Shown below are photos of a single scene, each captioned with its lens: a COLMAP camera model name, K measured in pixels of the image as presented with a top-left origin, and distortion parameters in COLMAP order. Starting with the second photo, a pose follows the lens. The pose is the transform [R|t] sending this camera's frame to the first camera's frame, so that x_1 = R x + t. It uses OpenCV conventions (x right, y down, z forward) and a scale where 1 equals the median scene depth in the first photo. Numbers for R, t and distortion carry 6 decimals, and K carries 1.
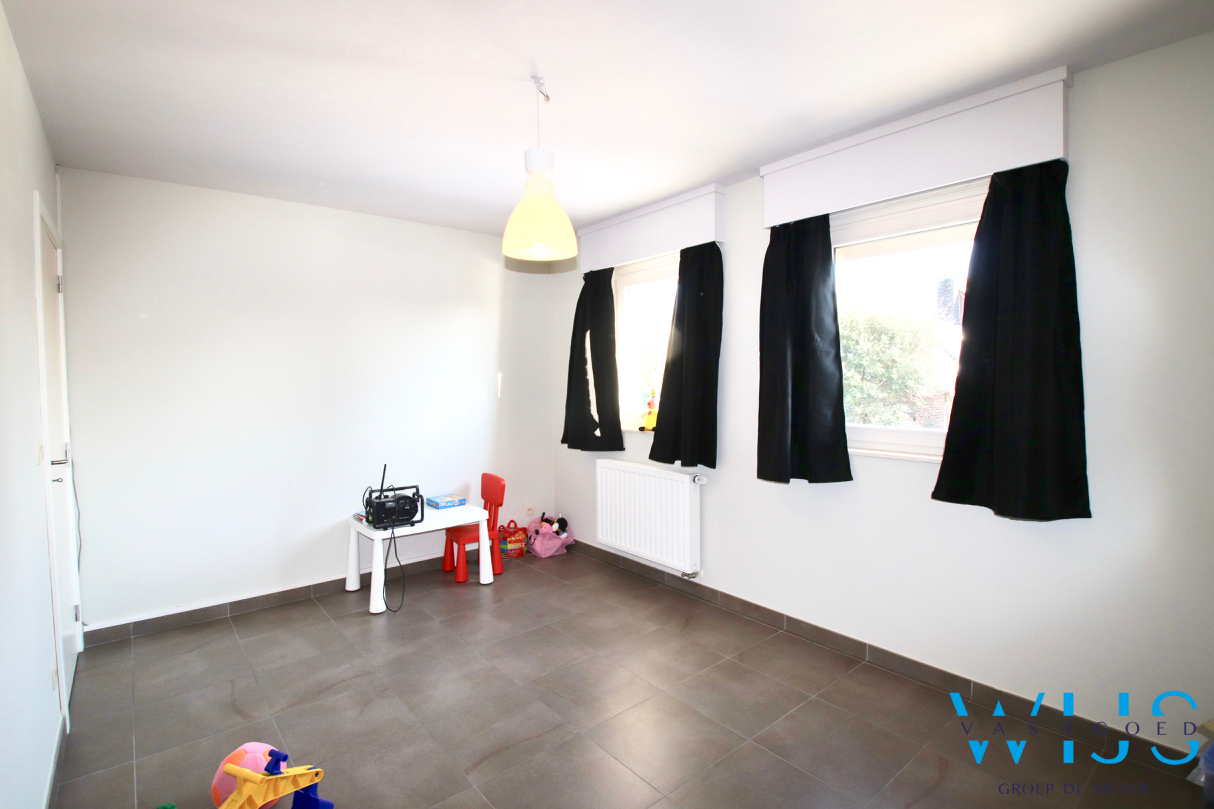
lens RADIAL K [[562.4, 0, 605.3], [0, 562.4, 400.1], [0, 0, 1]] dist [-0.005980, -0.004202]
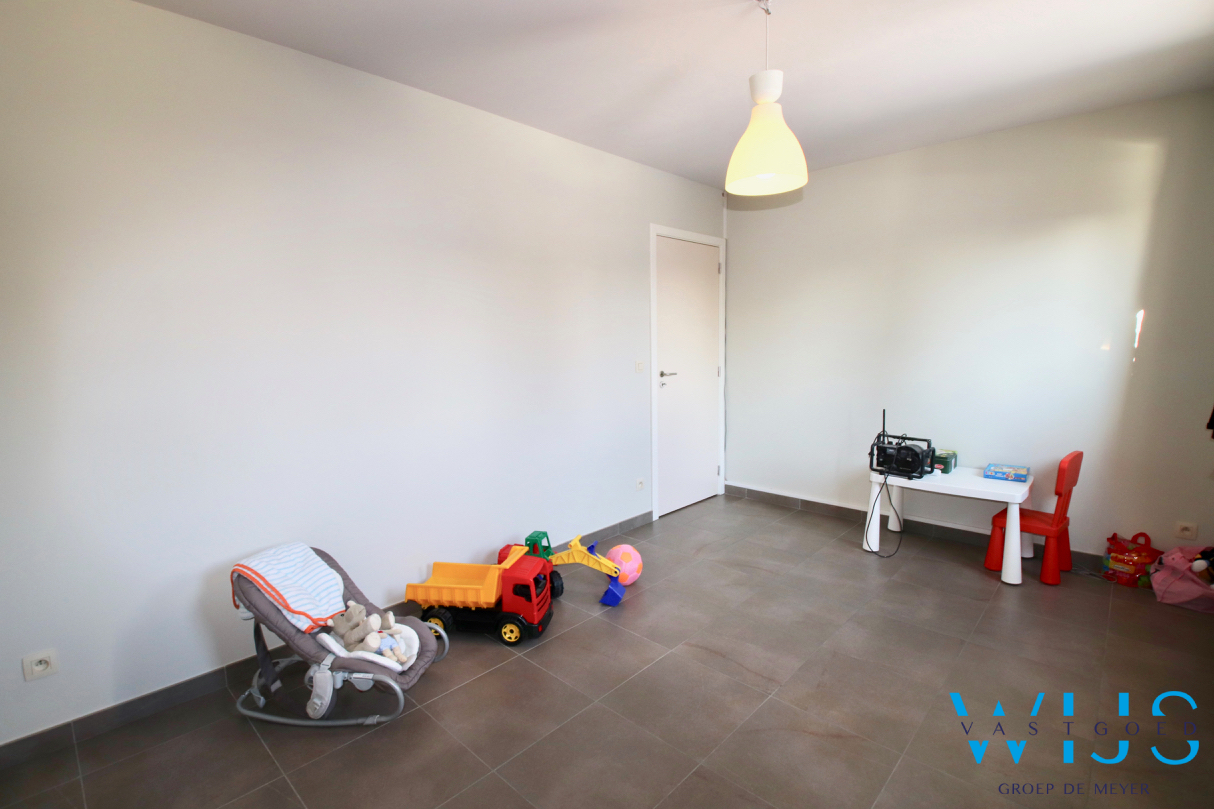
lens RADIAL K [[562.4, 0, 604.4], [0, 562.4, 406.4], [0, 0, 1]] dist [-0.005980, -0.004202]
pose [[0.107081, 0.122697, -0.986650, 0.510573], [-0.024341, 0.992382, 0.120768, -0.000069], [0.993952, 0.011084, 0.109251, 0.373259]]
